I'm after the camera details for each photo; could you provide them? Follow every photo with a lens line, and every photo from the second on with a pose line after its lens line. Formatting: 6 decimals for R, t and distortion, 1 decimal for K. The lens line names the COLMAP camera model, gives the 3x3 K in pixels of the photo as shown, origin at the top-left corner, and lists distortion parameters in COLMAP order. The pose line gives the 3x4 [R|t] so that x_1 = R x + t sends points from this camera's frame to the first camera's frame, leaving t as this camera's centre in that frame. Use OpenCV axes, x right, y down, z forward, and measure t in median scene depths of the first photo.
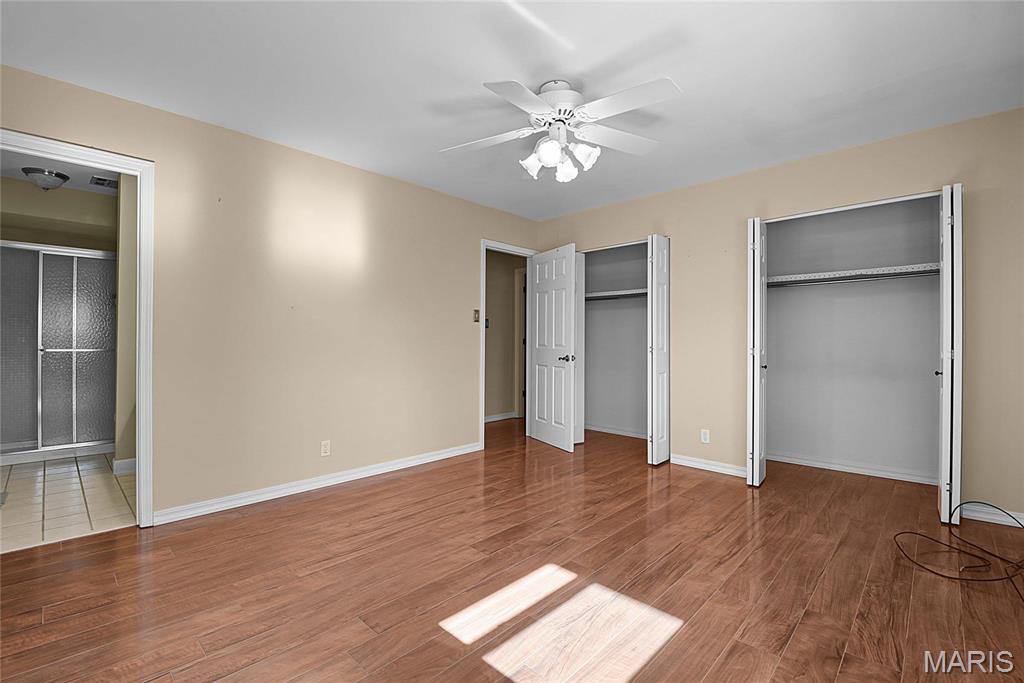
lens RADIAL K [[452.1, 0, 508.5], [0, 452.1, 338.8], [0, 0, 1]] dist [0.000919, -0.012938]
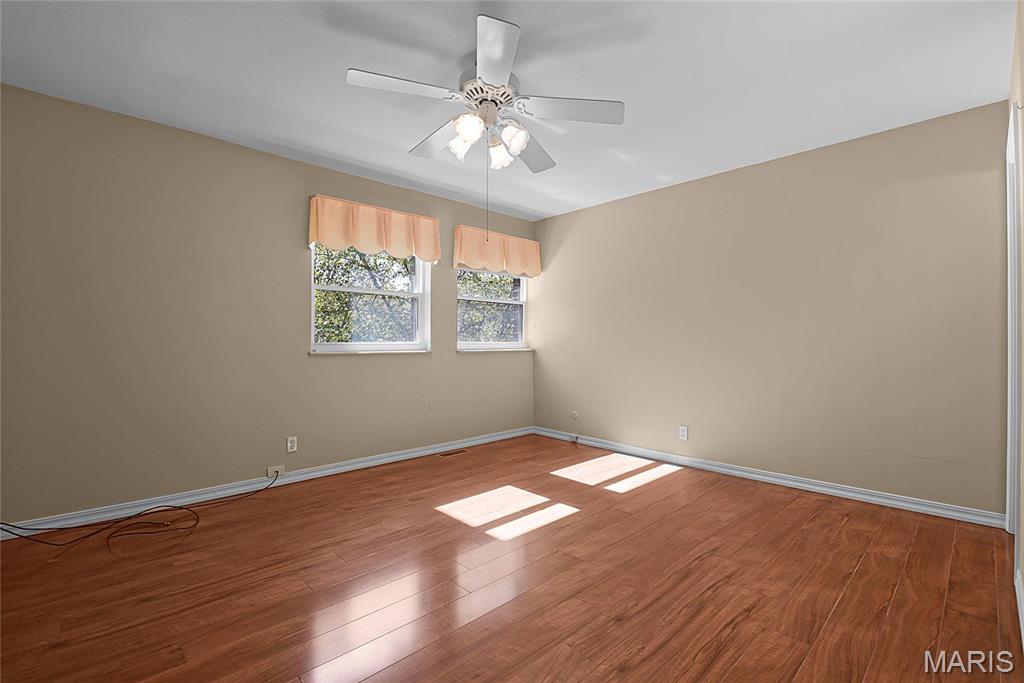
lens RADIAL K [[452.1, 0, 508.5], [0, 452.1, 338.8], [0, 0, 1]] dist [0.000919, -0.012938]
pose [[-0.998954, -0.004219, 0.045527, 0.026868], [-0.004543, 0.999965, -0.007019, 0.012620], [-0.045496, -0.007219, -0.998938, 2.118536]]
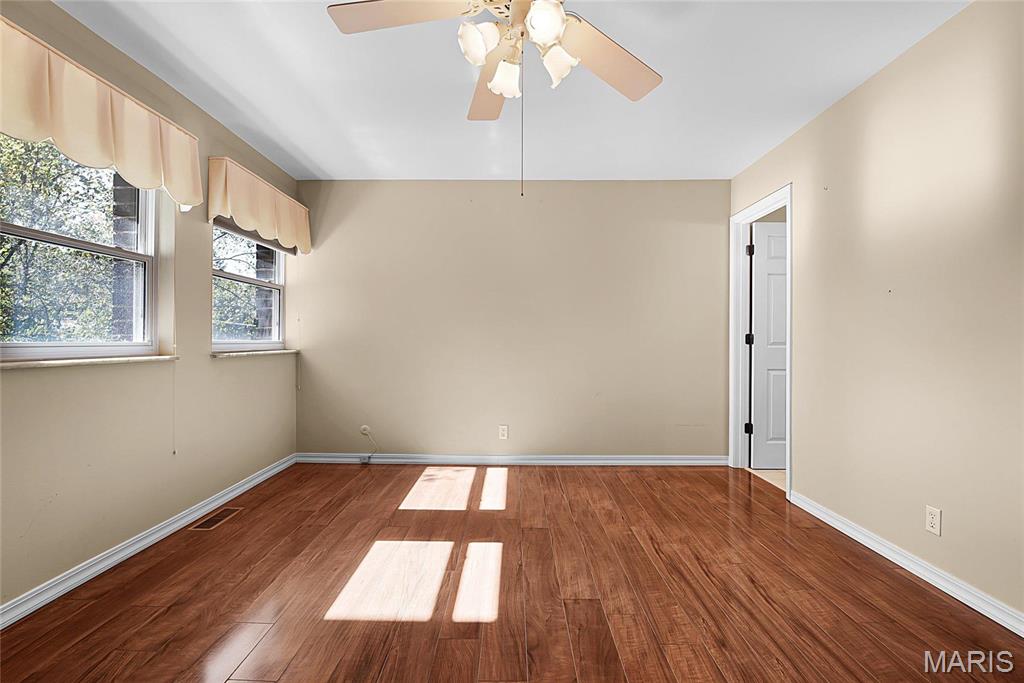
lens RADIAL K [[452.1, 0, 508.5], [0, 452.1, 338.8], [0, 0, 1]] dist [0.000919, -0.012938]
pose [[-0.727627, -0.006883, -0.685938, 0.618954], [-0.003022, 0.999972, -0.006828, 0.014417], [0.685966, -0.002895, -0.727628, 1.601273]]
